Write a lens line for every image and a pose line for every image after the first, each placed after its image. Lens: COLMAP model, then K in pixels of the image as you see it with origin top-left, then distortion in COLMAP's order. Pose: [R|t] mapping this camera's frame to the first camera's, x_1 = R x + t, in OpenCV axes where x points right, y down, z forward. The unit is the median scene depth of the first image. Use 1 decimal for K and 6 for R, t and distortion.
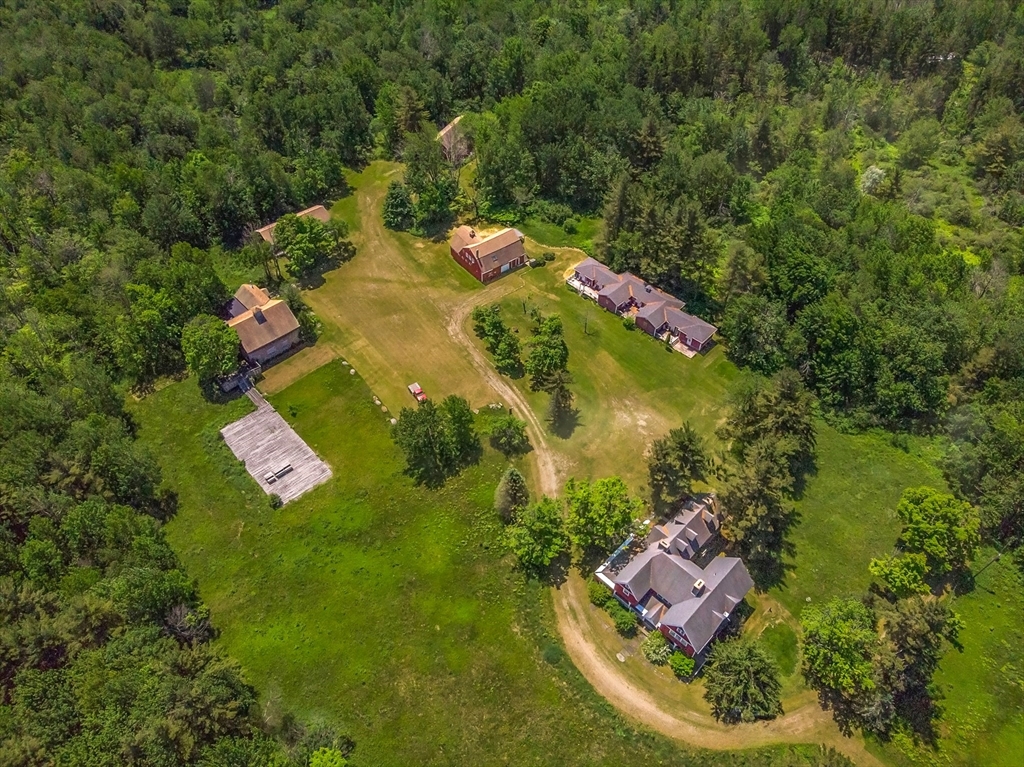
lens RADIAL K [[781.5, 0, 510.5], [0, 781.5, 376.8], [0, 0, 1]] dist [-0.007803, -0.010502]
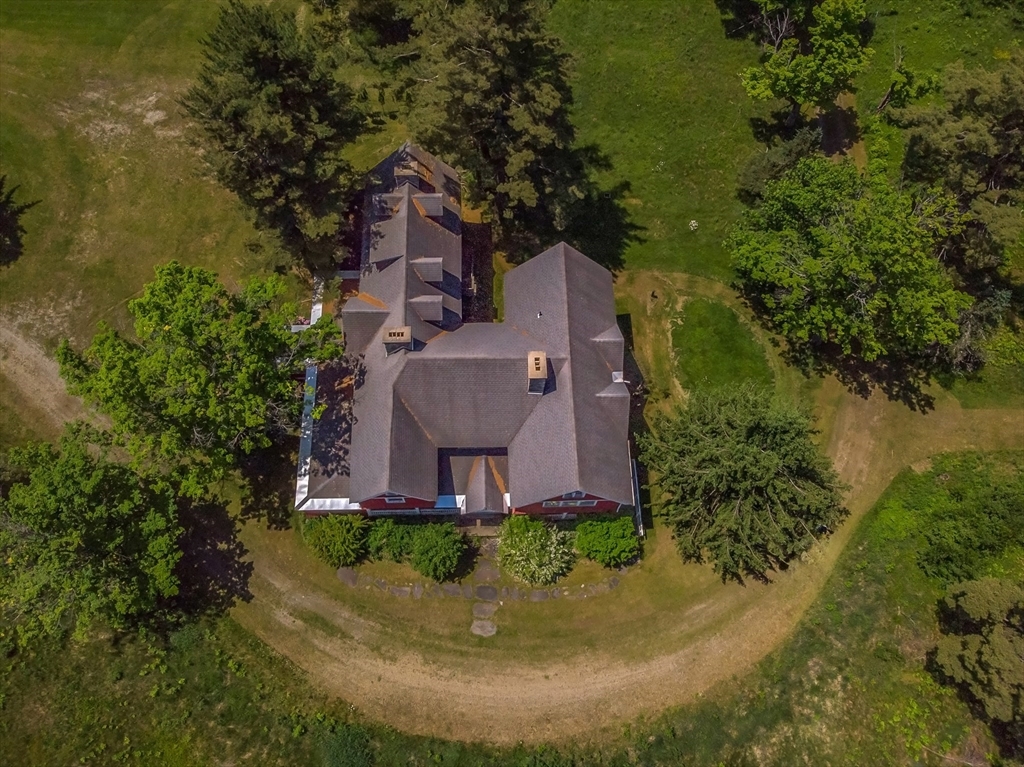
lens RADIAL K [[781.5, 0, 503.2], [0, 781.5, 381.4], [0, 0, 1]] dist [-0.007803, -0.010502]
pose [[0.709025, -0.653874, 0.264069, 0.120127], [0.517816, 0.736953, 0.434473, 0.095995], [-0.478697, -0.171313, 0.861104, 0.647461]]
